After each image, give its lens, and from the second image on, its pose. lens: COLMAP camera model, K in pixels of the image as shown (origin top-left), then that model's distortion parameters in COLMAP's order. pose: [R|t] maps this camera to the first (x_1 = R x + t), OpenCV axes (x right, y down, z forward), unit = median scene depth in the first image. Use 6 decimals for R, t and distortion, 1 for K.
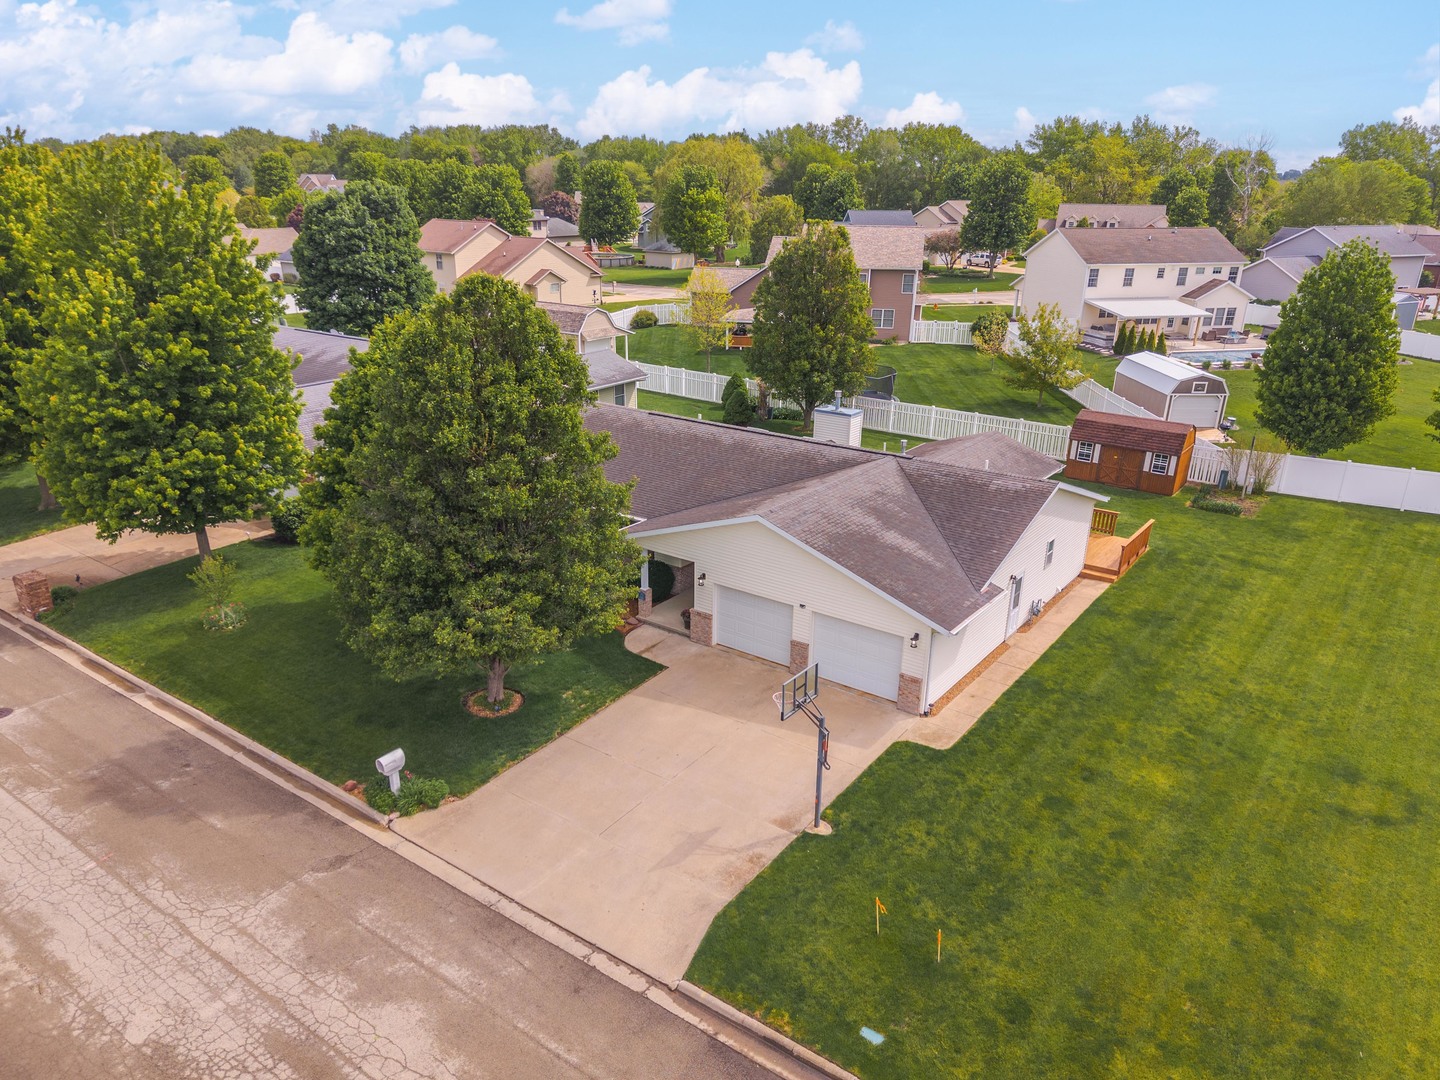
lens RADIAL K [[1016.6, 0, 720.0], [0, 1016.6, 557.9], [0, 0, 1]] dist [0.005541, -0.005786]
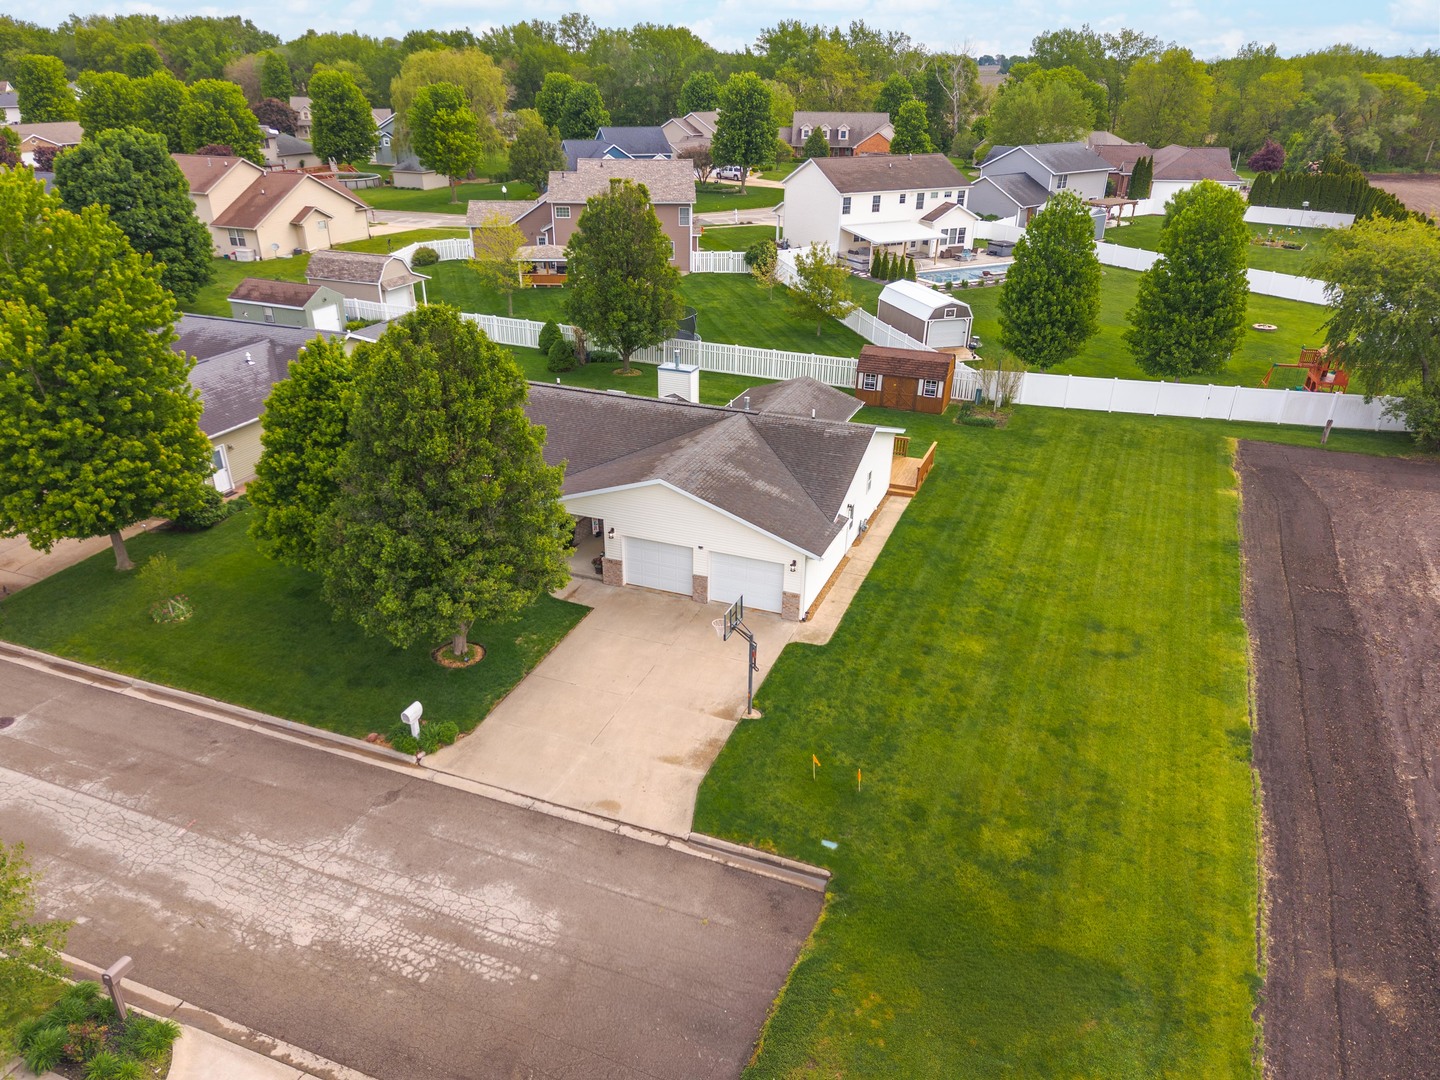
lens RADIAL K [[1006.2, 0, 720.0], [0, 1006.2, 540.0], [0, 0, 1]] dist [0.029853, -0.046869]
pose [[0.969642, -0.105135, 0.220772, -0.150377], [0.088303, 0.992477, 0.084804, -0.057575], [-0.228027, -0.062734, 0.971632, -0.192571]]
